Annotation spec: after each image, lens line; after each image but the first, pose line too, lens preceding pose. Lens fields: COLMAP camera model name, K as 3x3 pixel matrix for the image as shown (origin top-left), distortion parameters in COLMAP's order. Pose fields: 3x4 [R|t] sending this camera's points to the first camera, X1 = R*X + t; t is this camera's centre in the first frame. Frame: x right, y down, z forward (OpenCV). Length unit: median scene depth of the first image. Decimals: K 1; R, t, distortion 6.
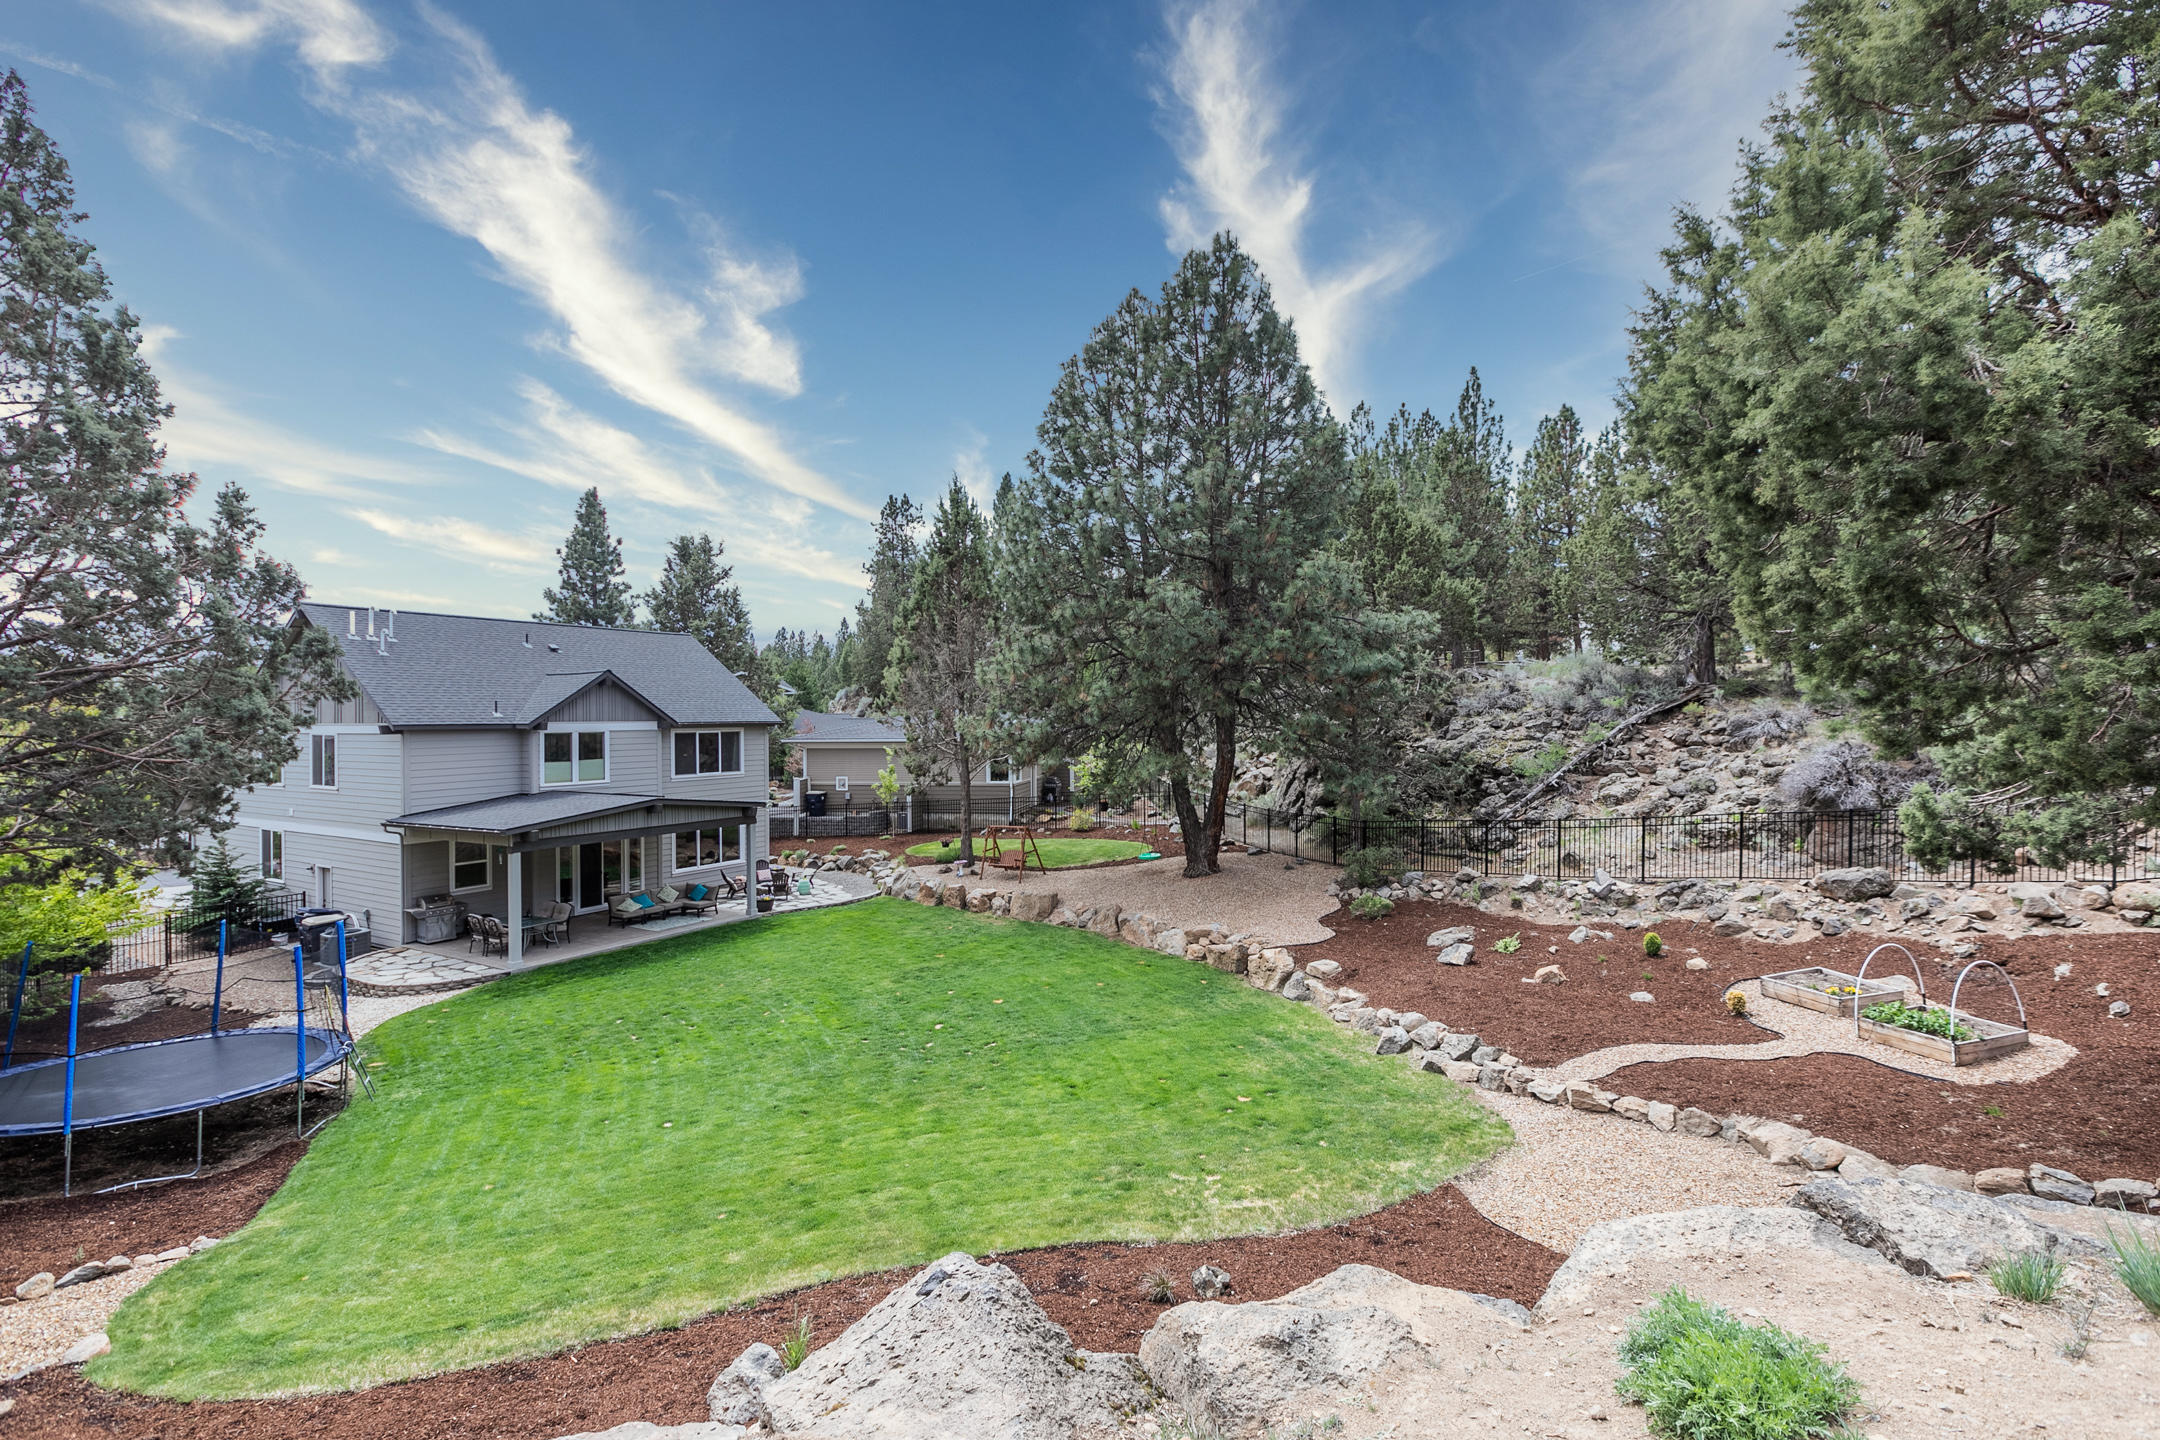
lens RADIAL K [[993.4, 0, 1088.9], [0, 993.4, 717.4], [0, 0, 1]] dist [0.002304, 0.002774]
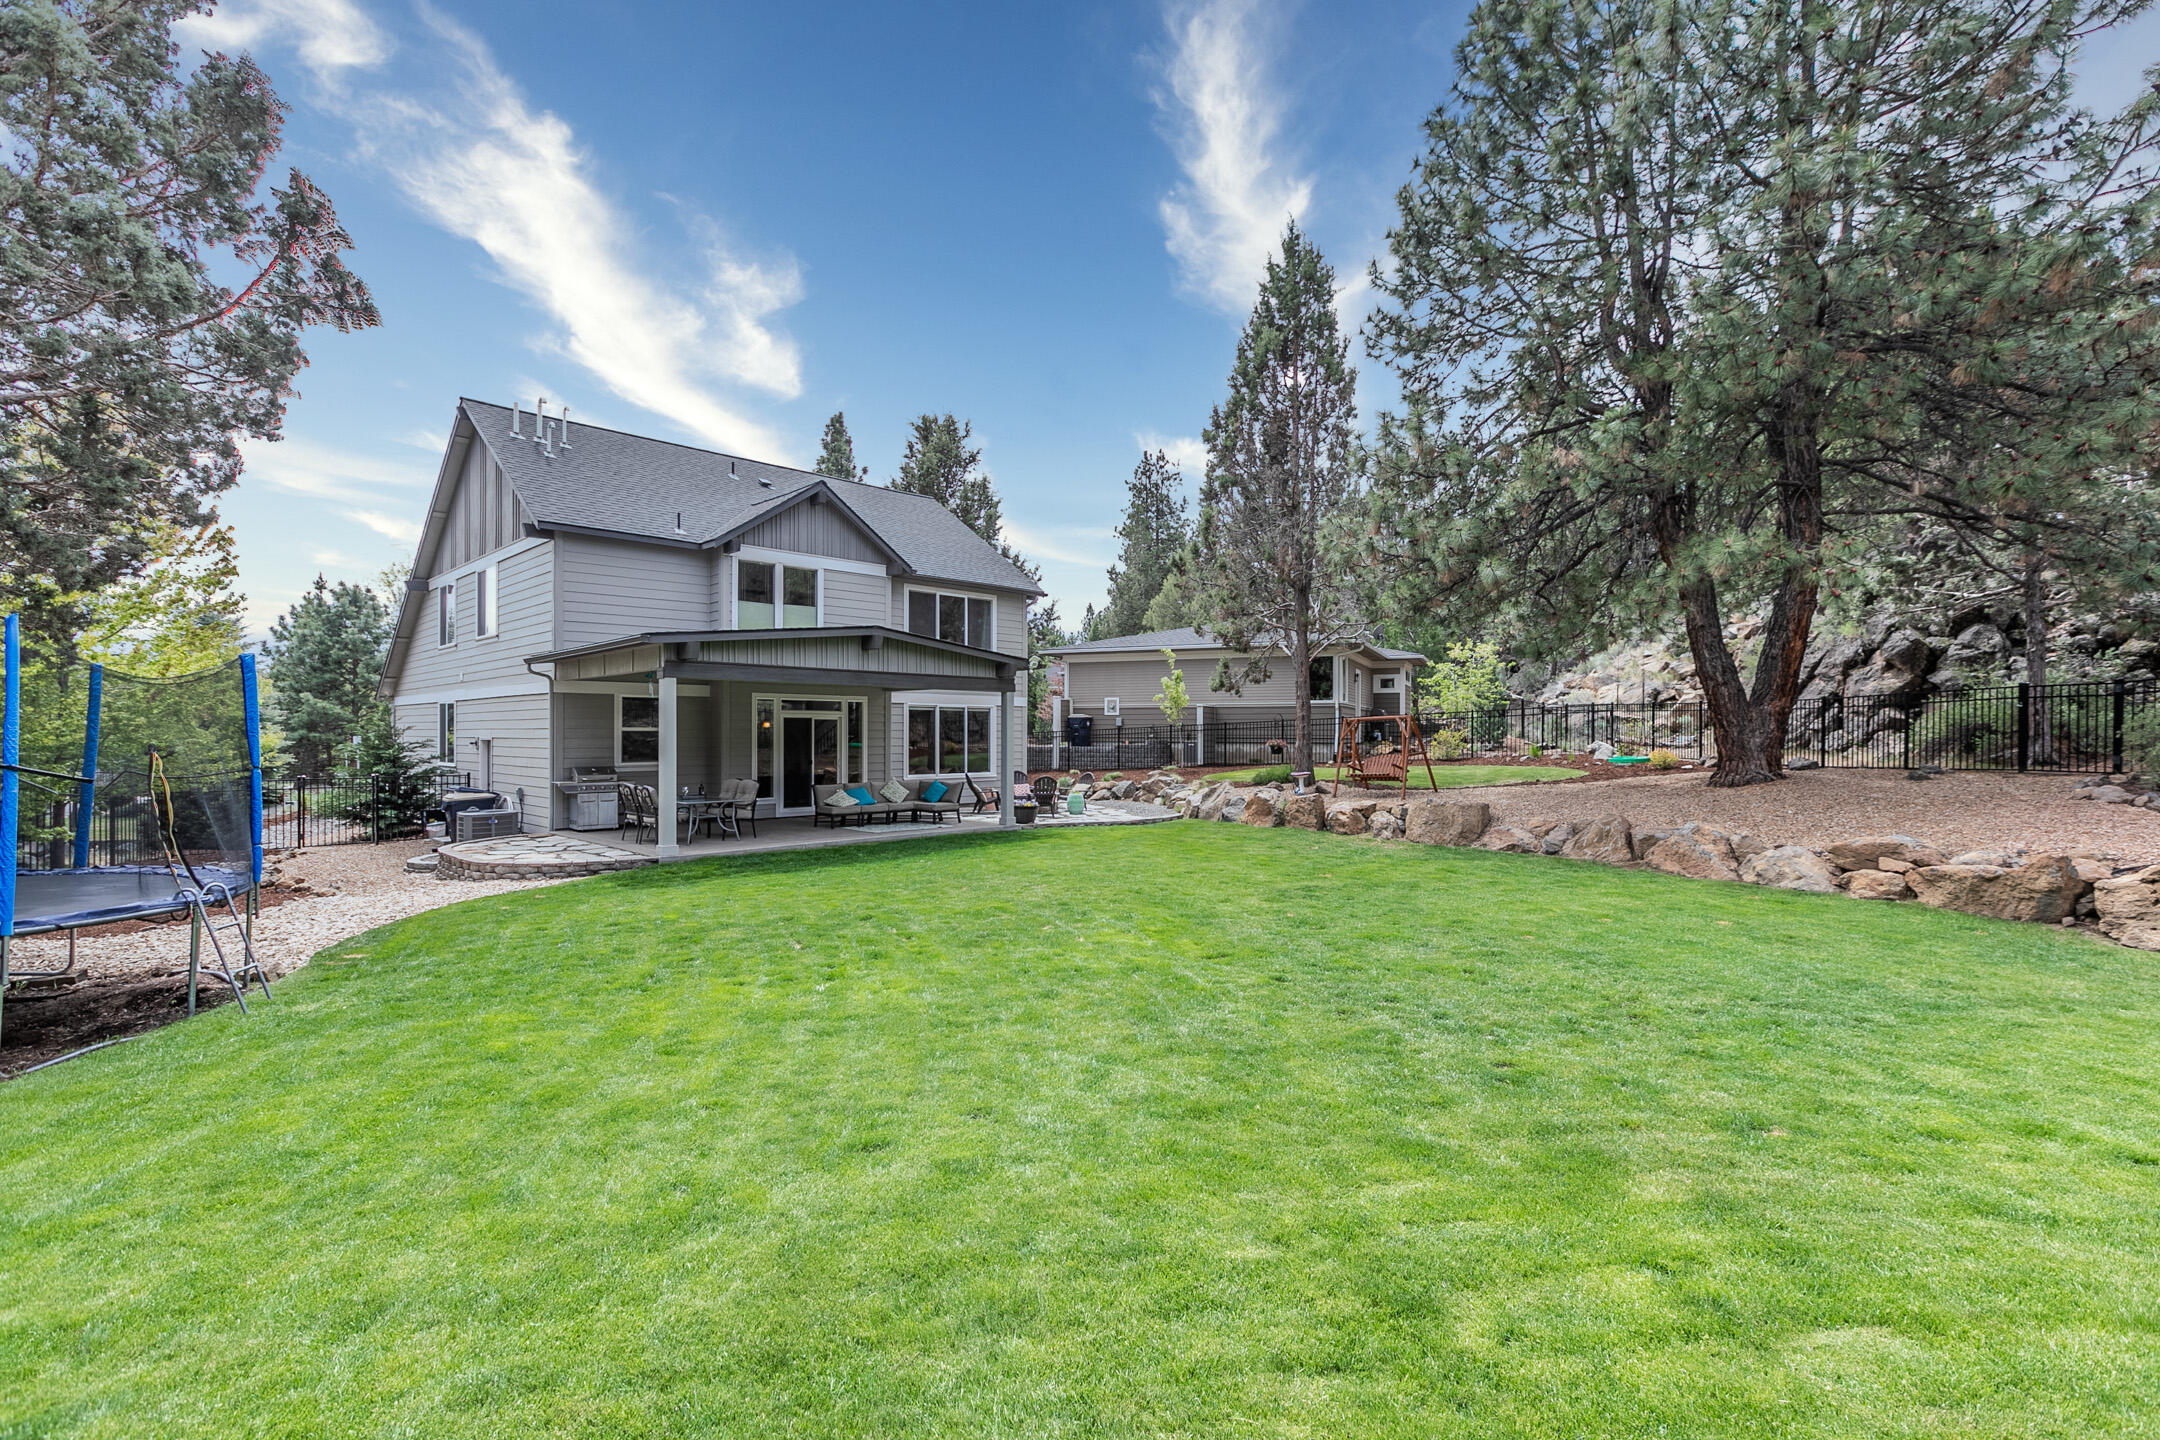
lens RADIAL K [[993.4, 0, 1061.2], [0, 993.4, 727.3], [0, 0, 1]] dist [0.002304, 0.002774]
pose [[0.965901, 0.003816, -0.258885, -0.128036], [-0.005481, 0.999969, -0.005707, 0.136409], [0.258855, 0.006931, 0.965891, 0.351079]]
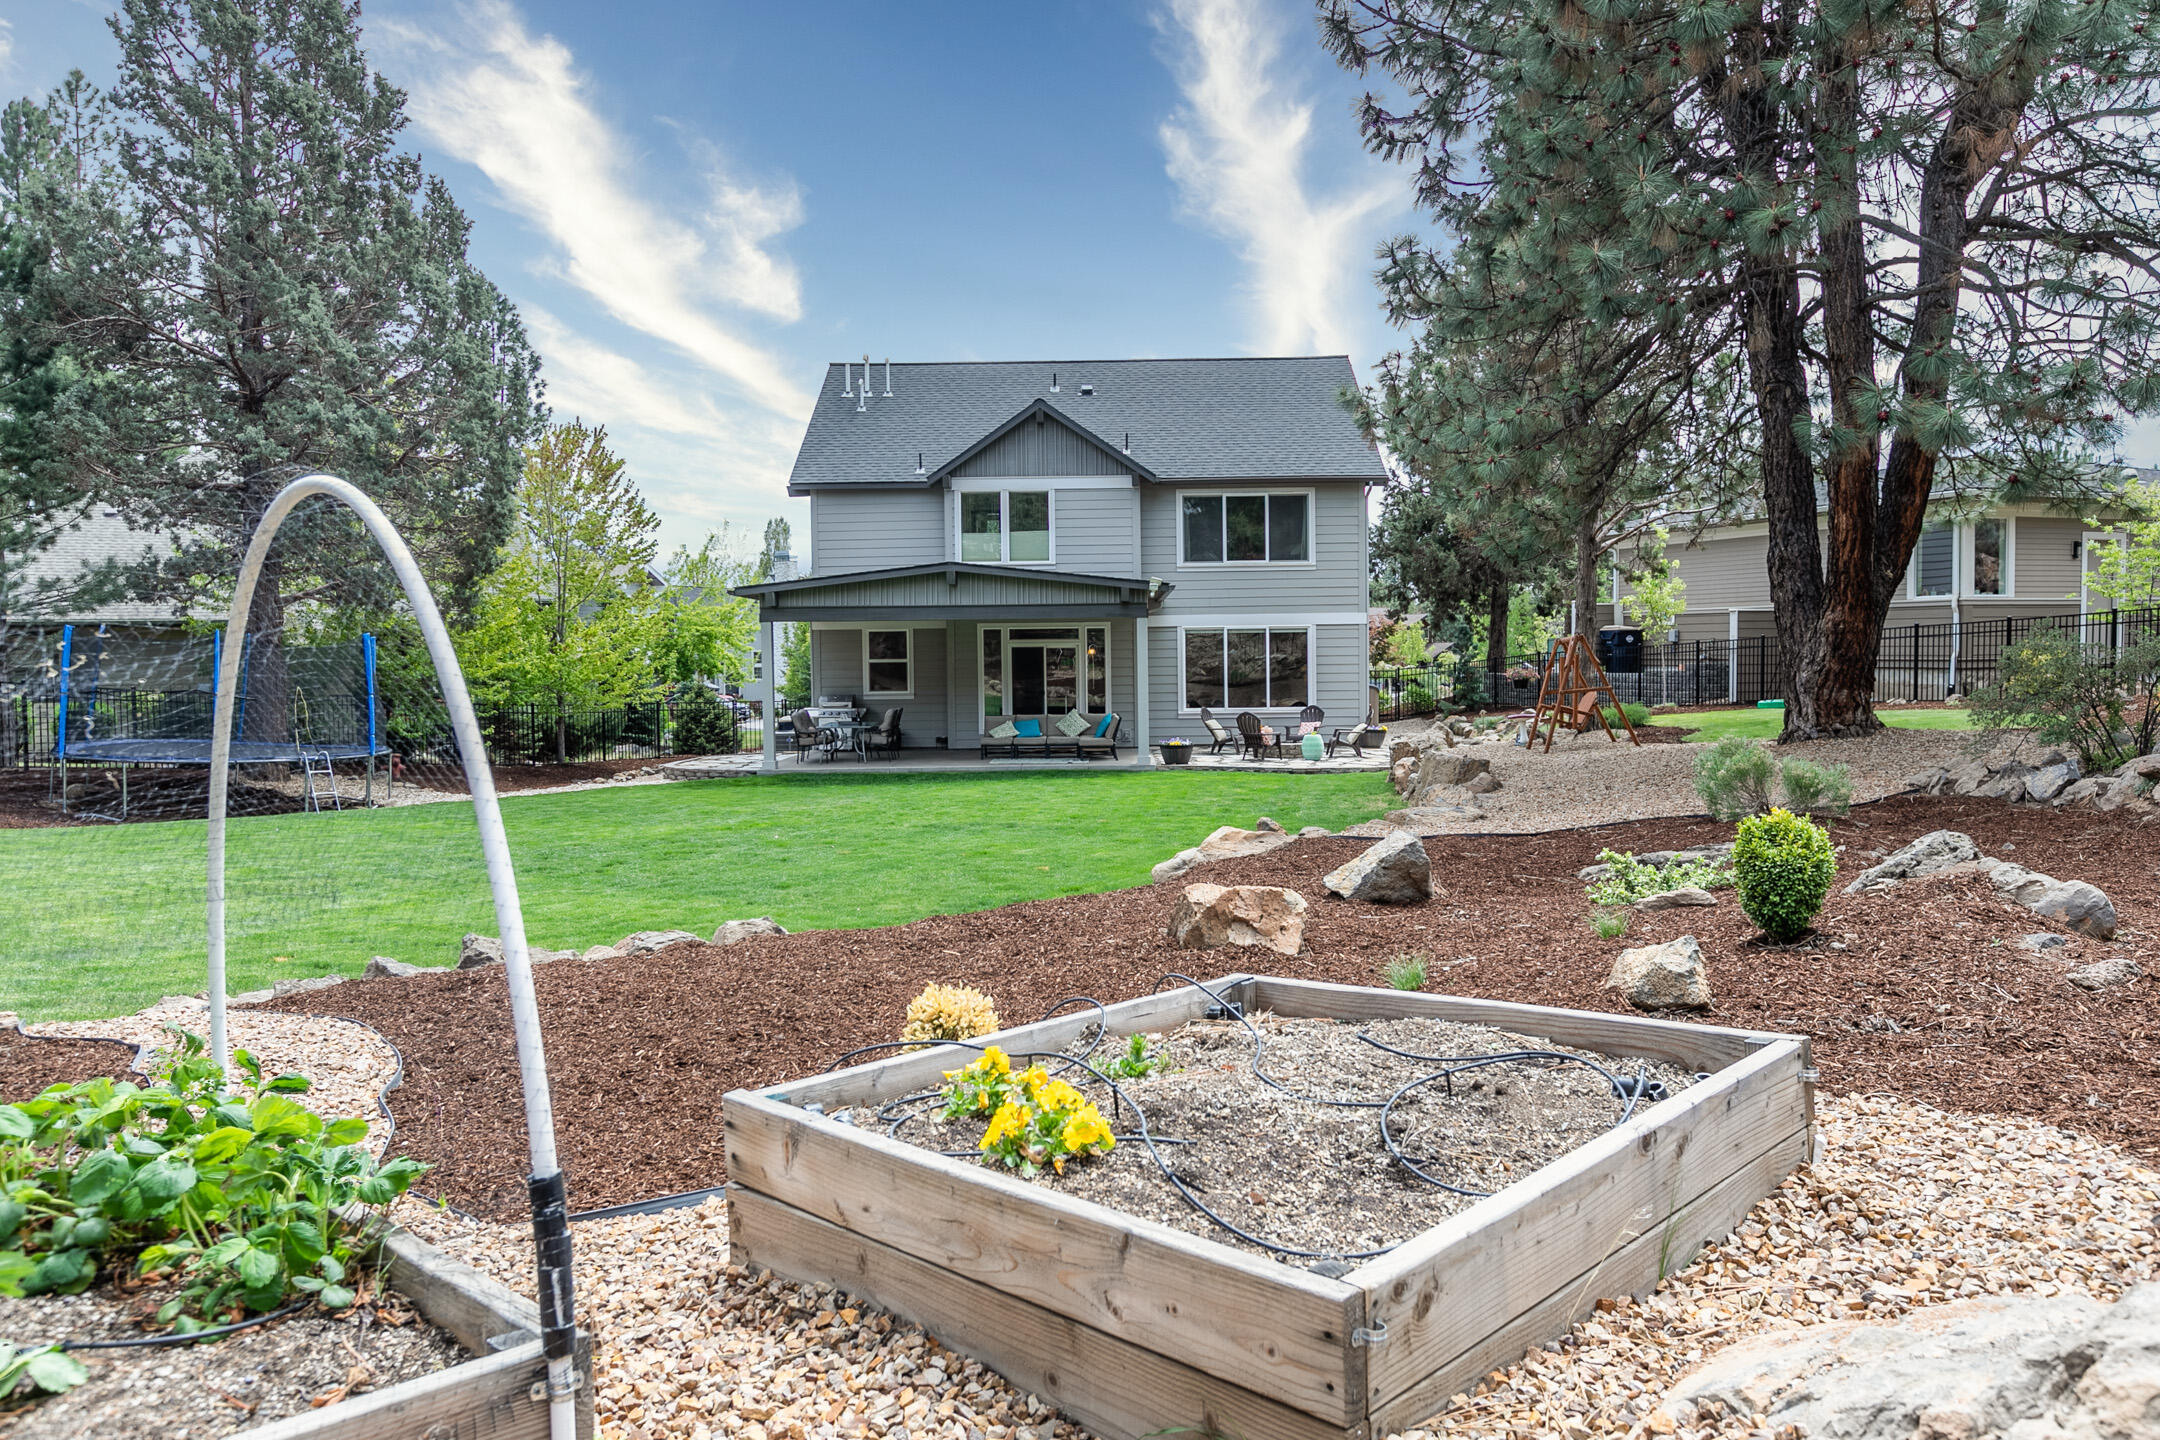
lens RADIAL K [[1552.8, 0, 1077.5], [0, 1552.8, 715.1], [0, 0, 1]] dist [0.005077, 0.000467]
pose [[0.493107, 0.037771, -0.869148, 0.486582], [0.010261, 0.998735, 0.049224, 0.120925], [0.869908, -0.033191, 0.492096, 0.488970]]
